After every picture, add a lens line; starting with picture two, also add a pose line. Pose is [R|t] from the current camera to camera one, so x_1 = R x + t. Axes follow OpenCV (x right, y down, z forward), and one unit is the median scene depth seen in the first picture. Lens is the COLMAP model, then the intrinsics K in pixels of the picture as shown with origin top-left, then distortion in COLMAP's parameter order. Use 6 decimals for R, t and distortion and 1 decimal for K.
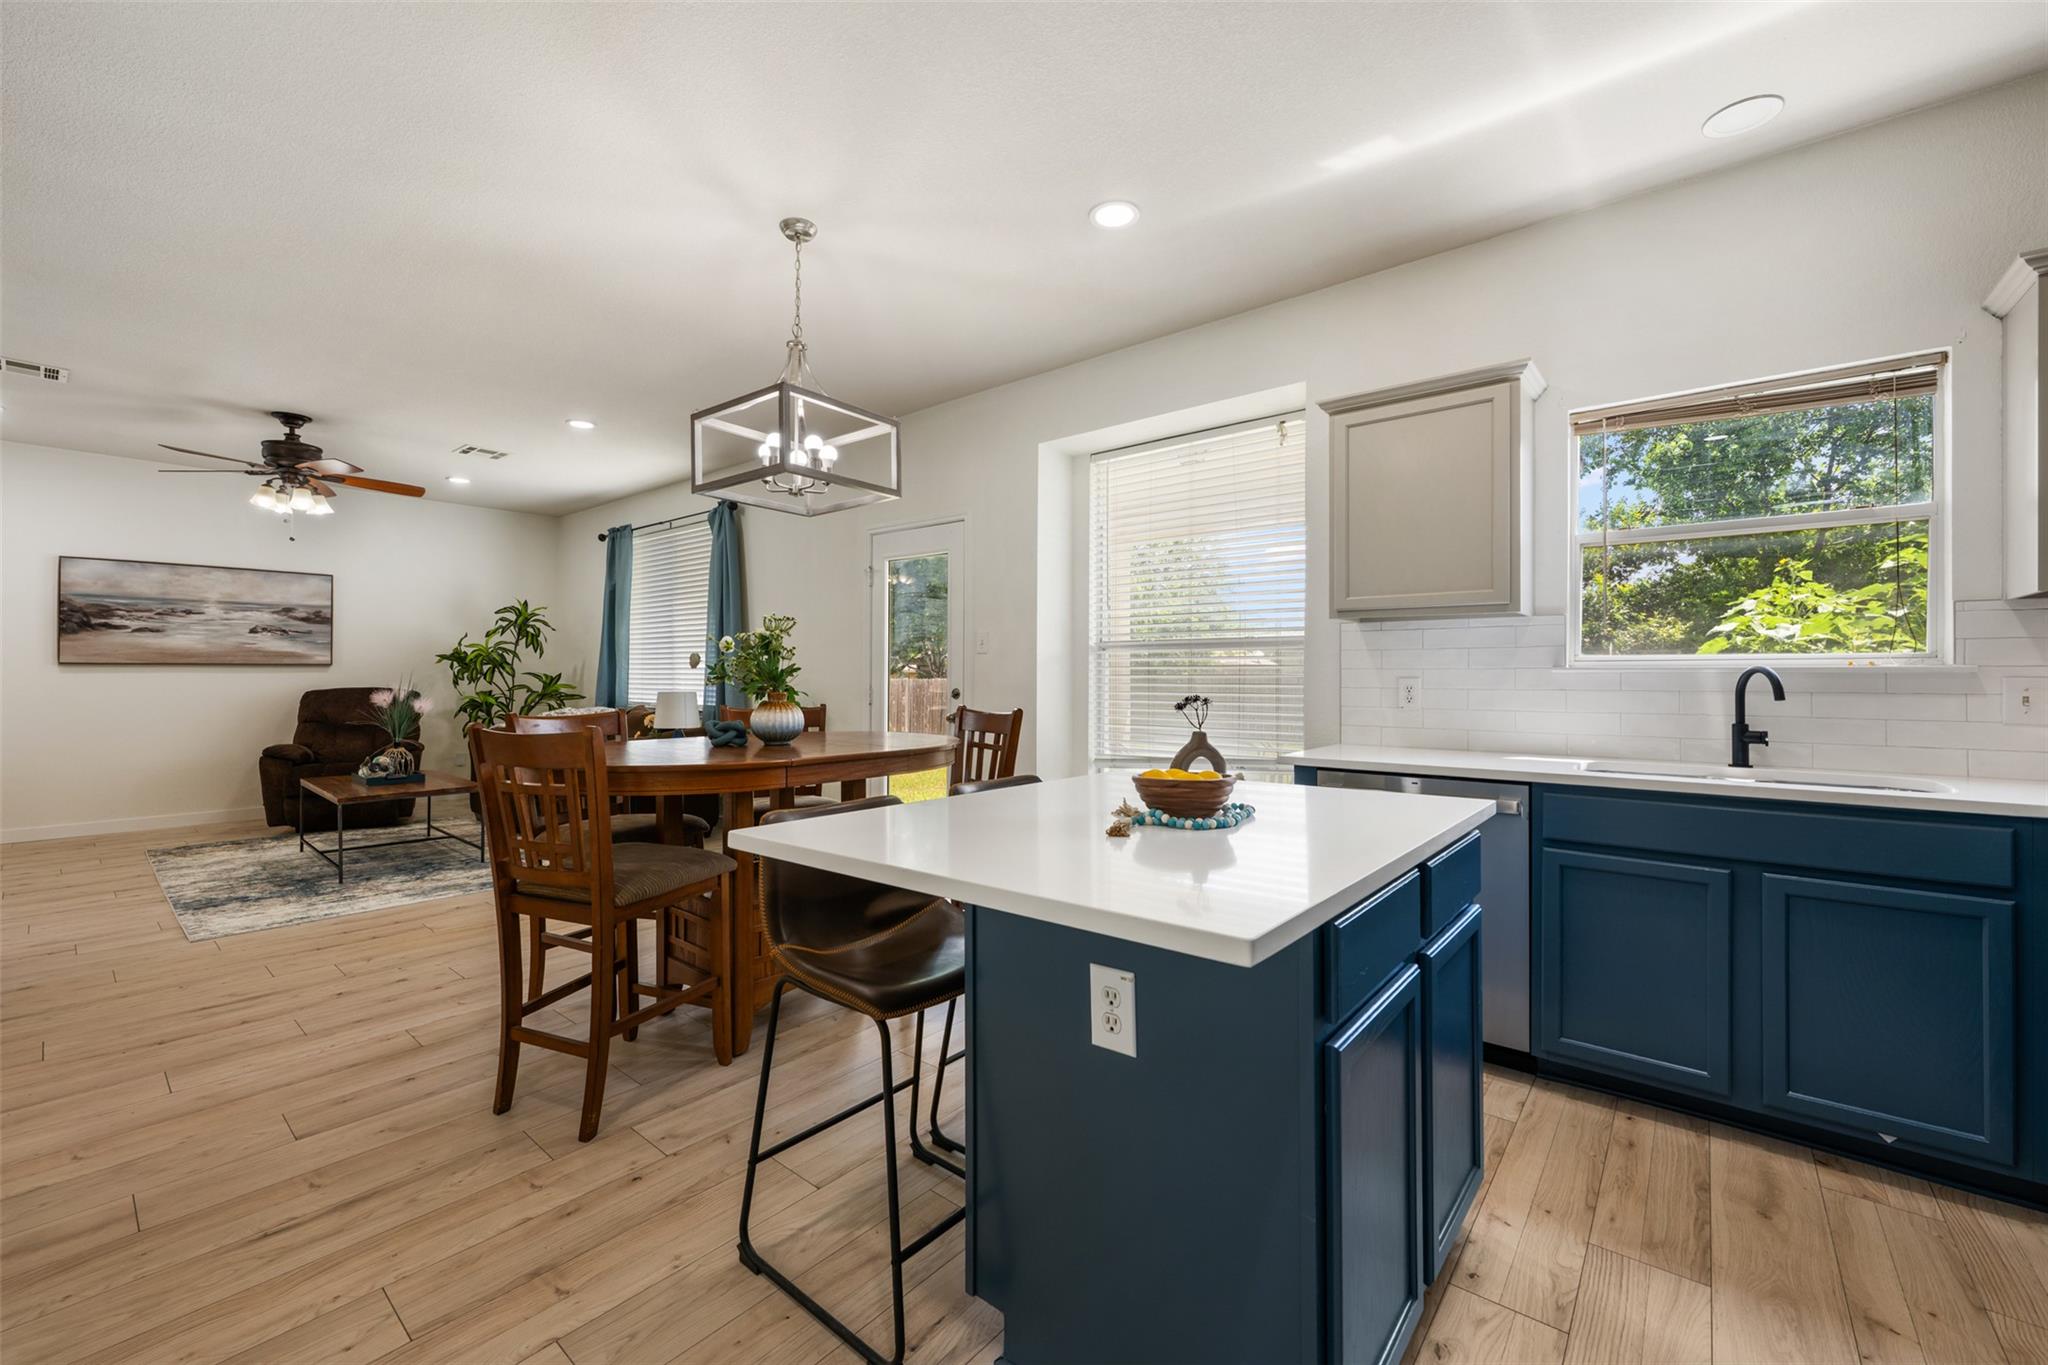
lens RADIAL K [[813.0, 0, 1018.7], [0, 813.0, 674.7], [0, 0, 1]] dist [0.001168, -0.000059]
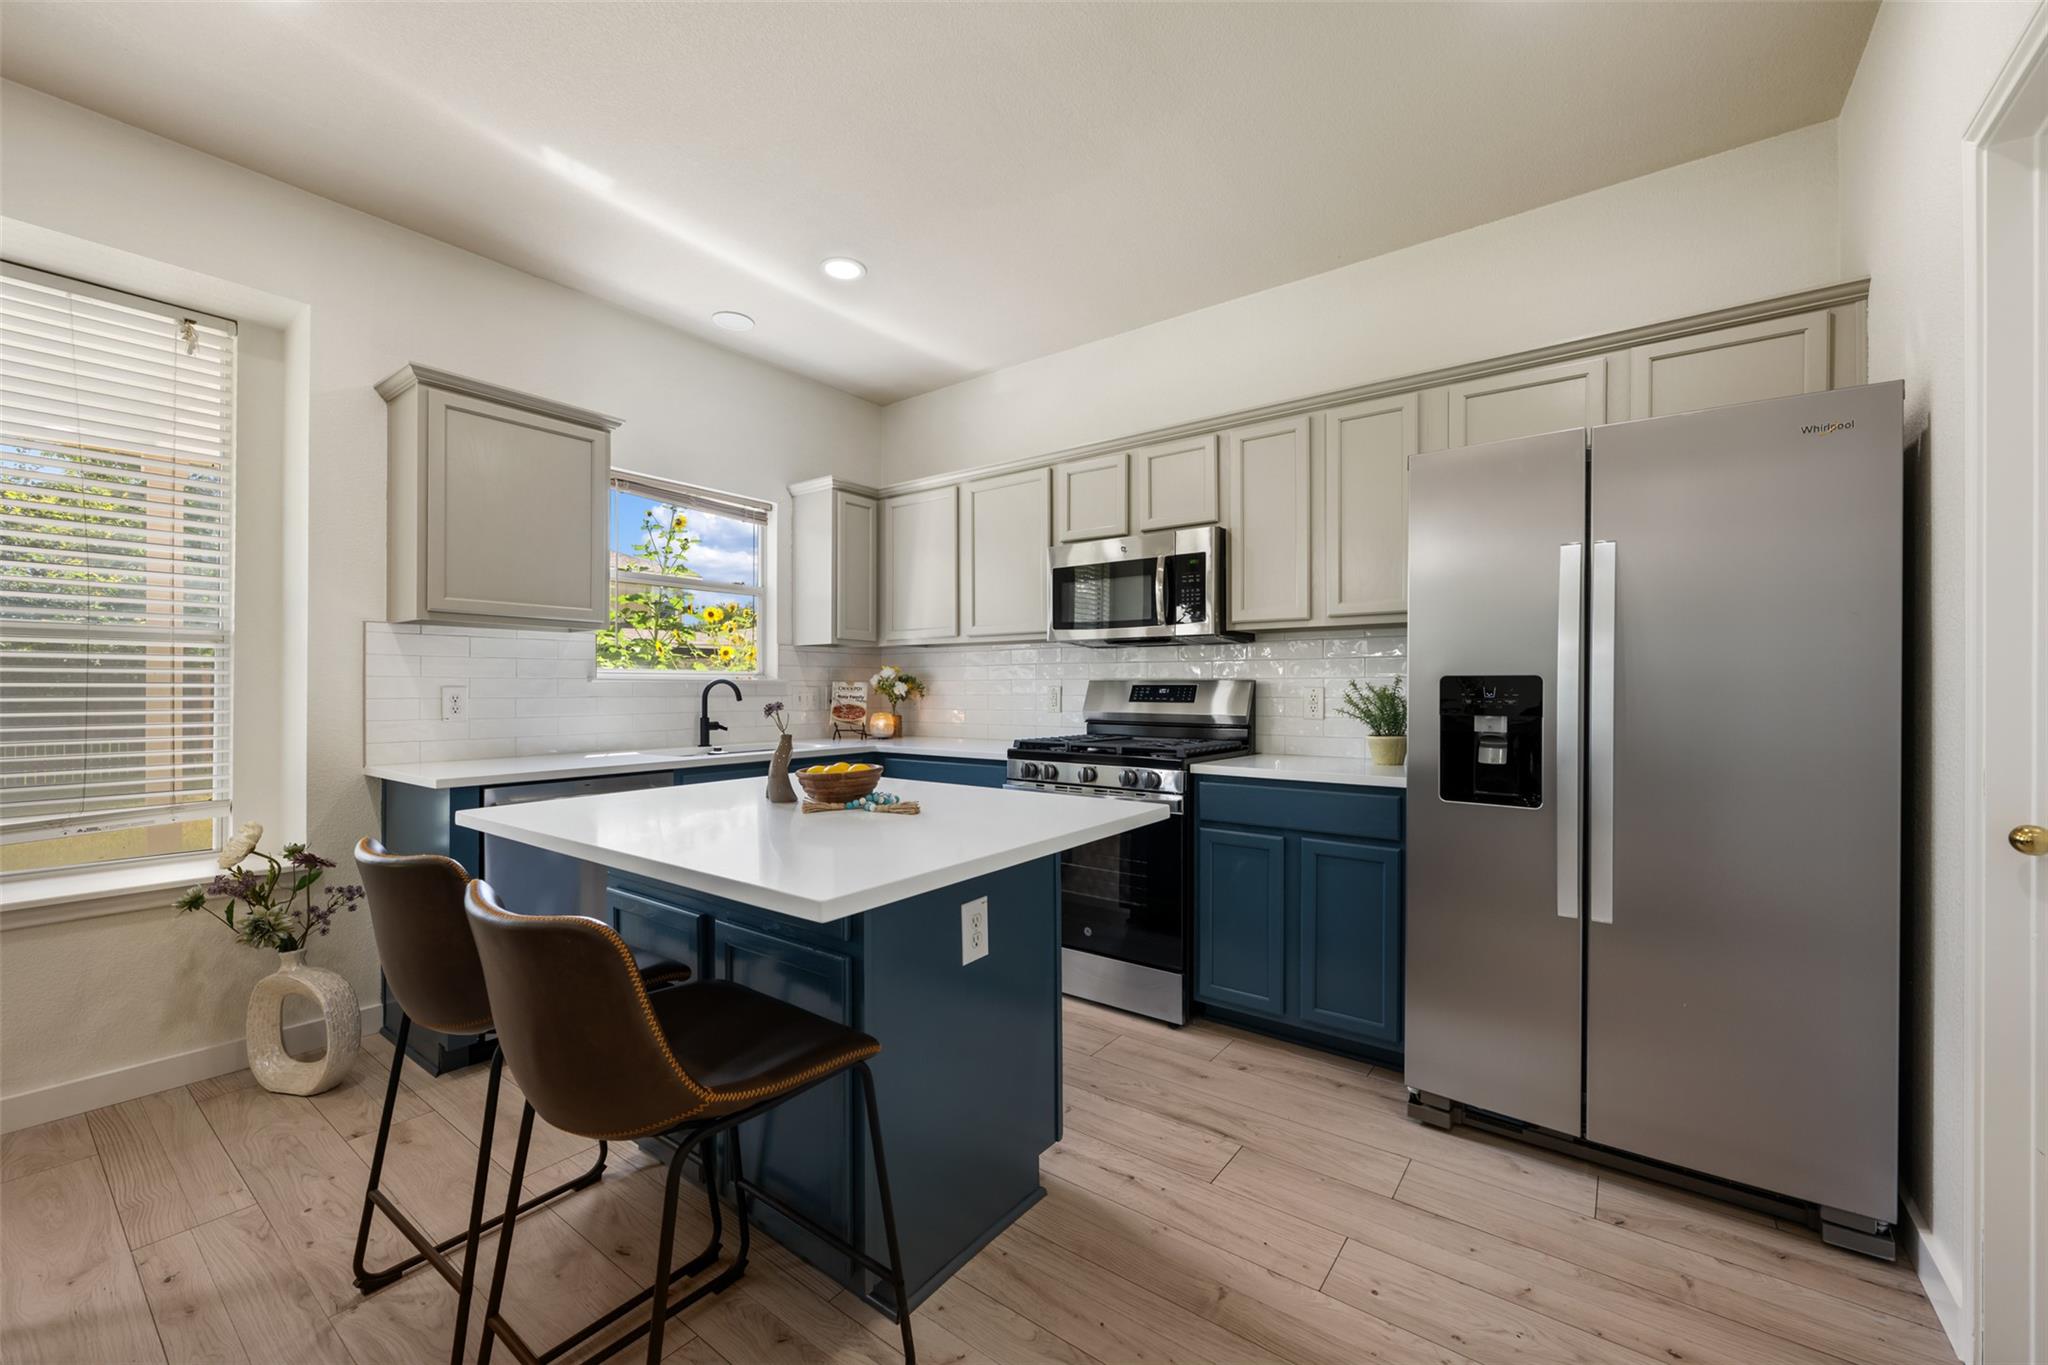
lens RADIAL K [[813.0, 0, 1019.9], [0, 813.0, 685.1], [0, 0, 1]] dist [0.001168, -0.000059]
pose [[-0.034332, 0.001169, 0.999410, -0.619559], [-0.004553, 0.999989, -0.001326, 0.000376], [-0.999400, -0.004596, -0.034327, 0.480924]]
